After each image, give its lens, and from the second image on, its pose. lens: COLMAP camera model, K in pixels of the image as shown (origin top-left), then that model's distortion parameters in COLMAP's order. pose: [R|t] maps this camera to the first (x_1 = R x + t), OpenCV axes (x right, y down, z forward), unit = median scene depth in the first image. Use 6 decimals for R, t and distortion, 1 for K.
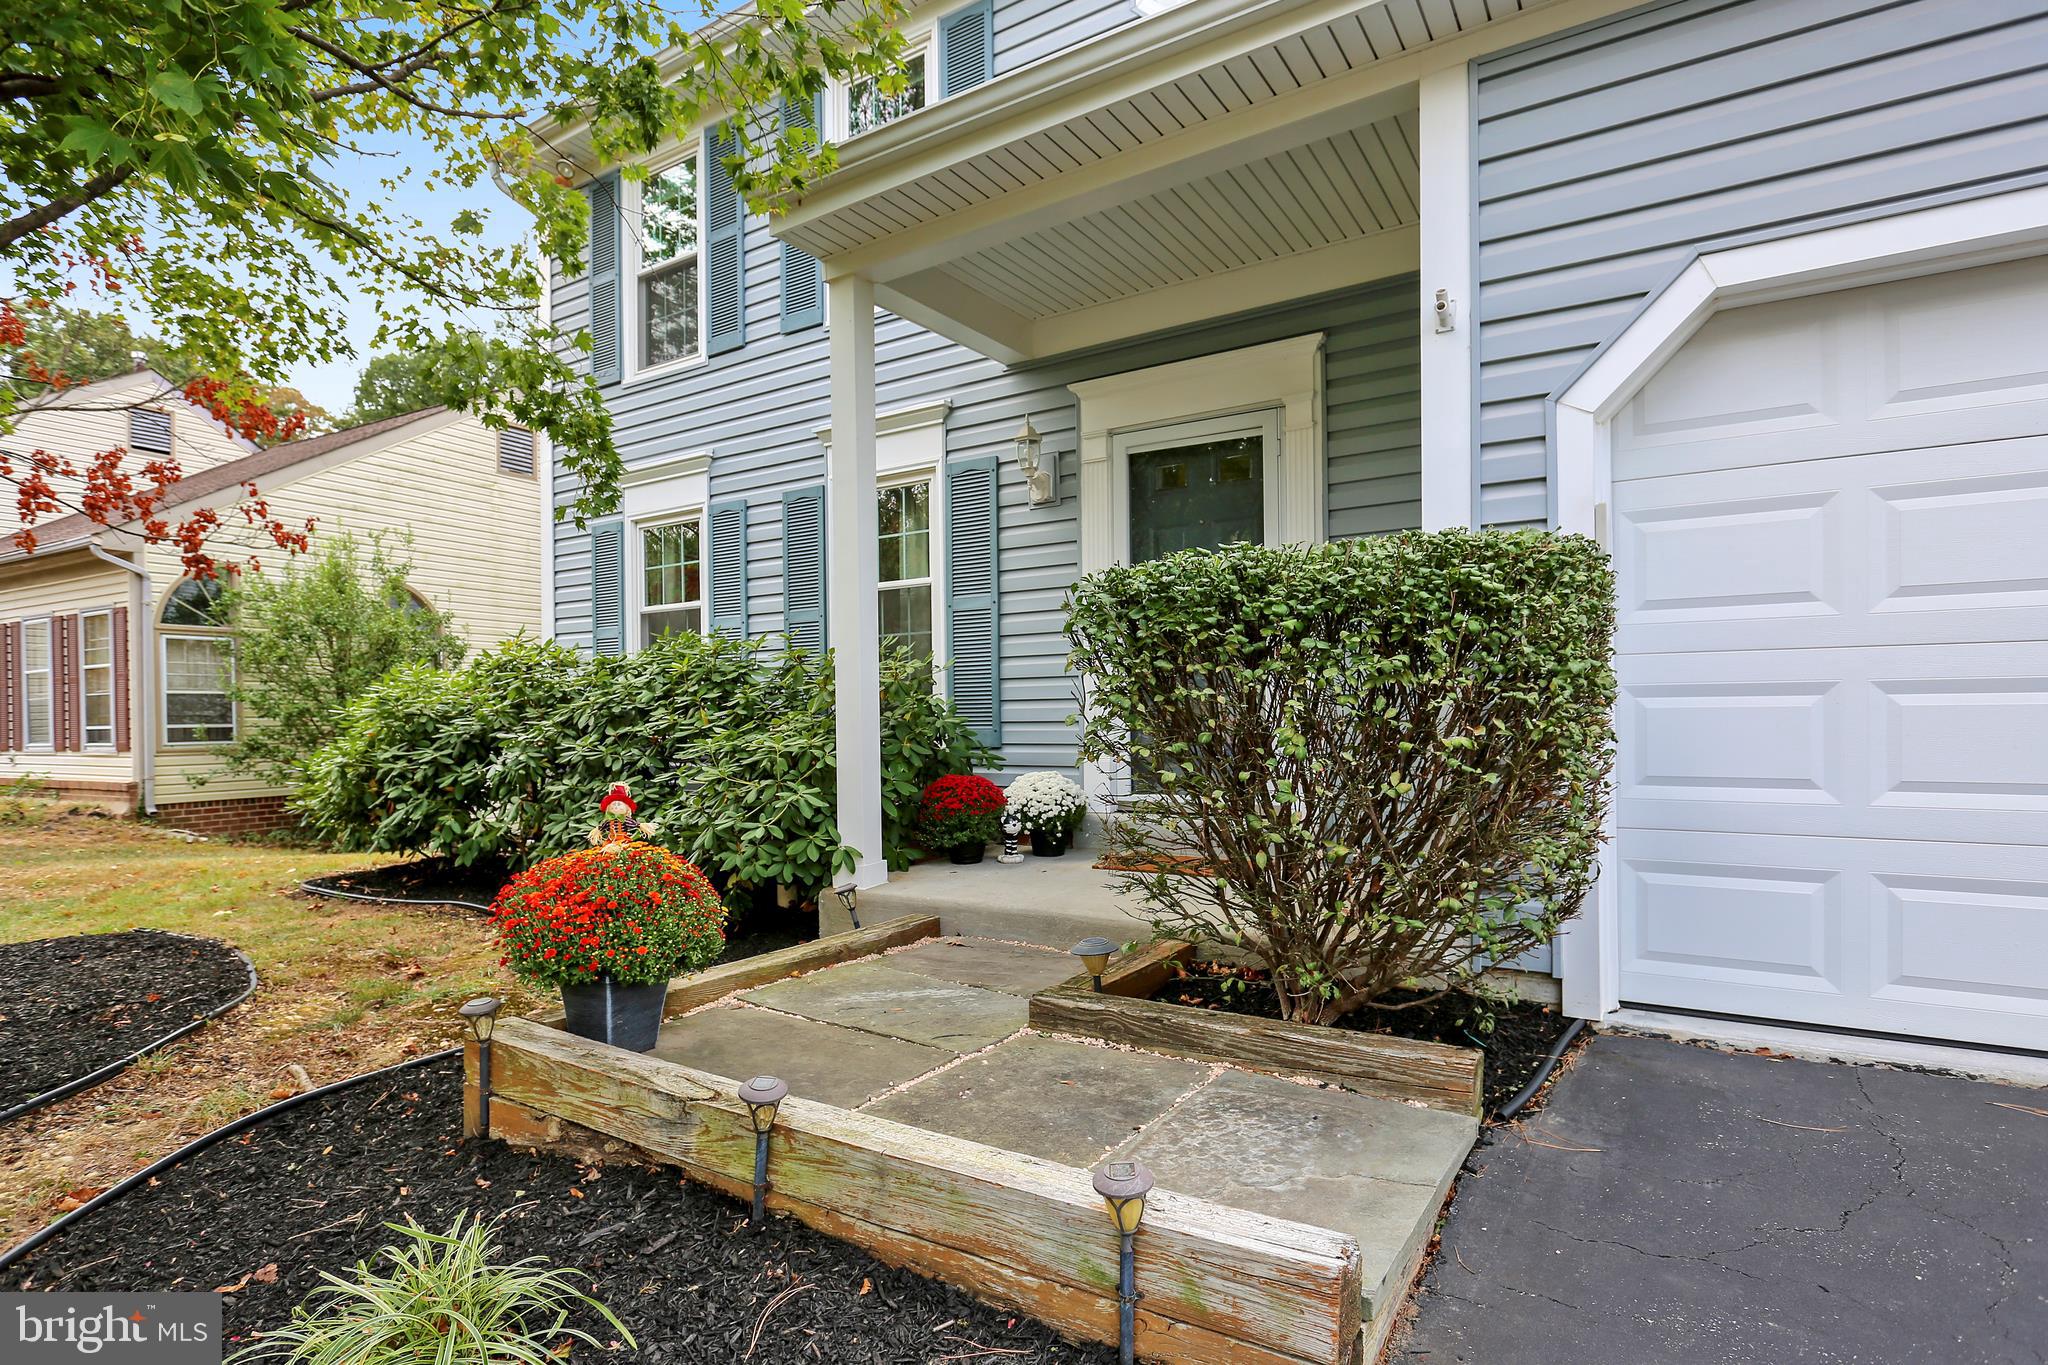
lens RADIAL K [[973.2, 0, 1016.2], [0, 973.2, 693.9], [0, 0, 1]] dist [-0.014366, 0.000545]
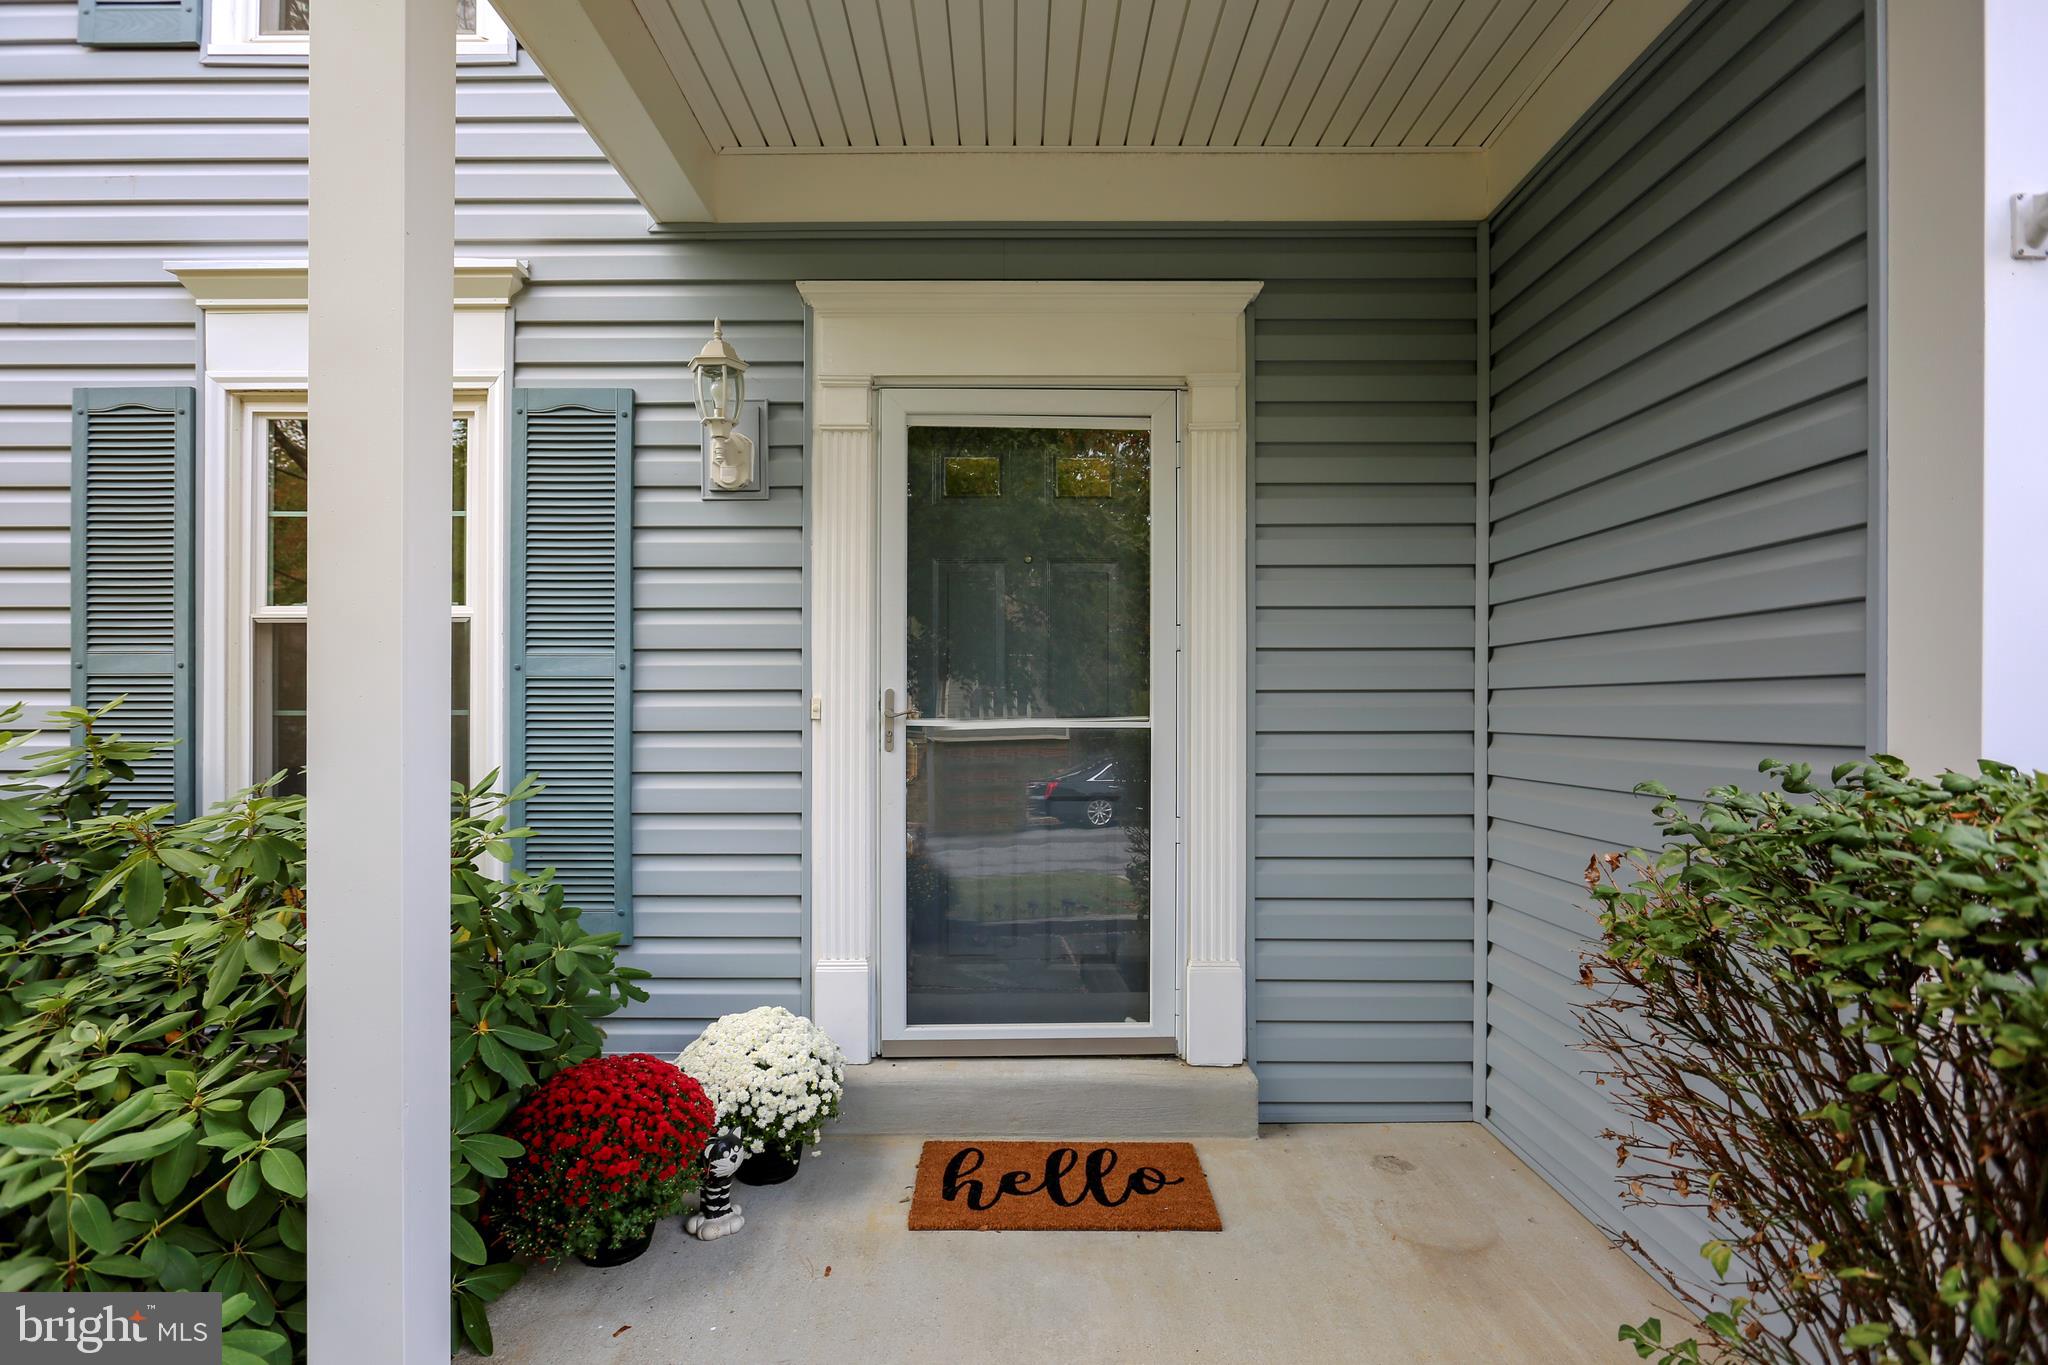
lens RADIAL K [[973.2, 0, 1016.2], [0, 973.2, 693.9], [0, 0, 1]] dist [-0.014366, 0.000545]
pose [[0.844755, 0.017790, 0.534857, -0.127792], [-0.017458, 0.999831, -0.005684, -0.083766], [-0.534868, -0.004536, 0.844923, 0.463046]]
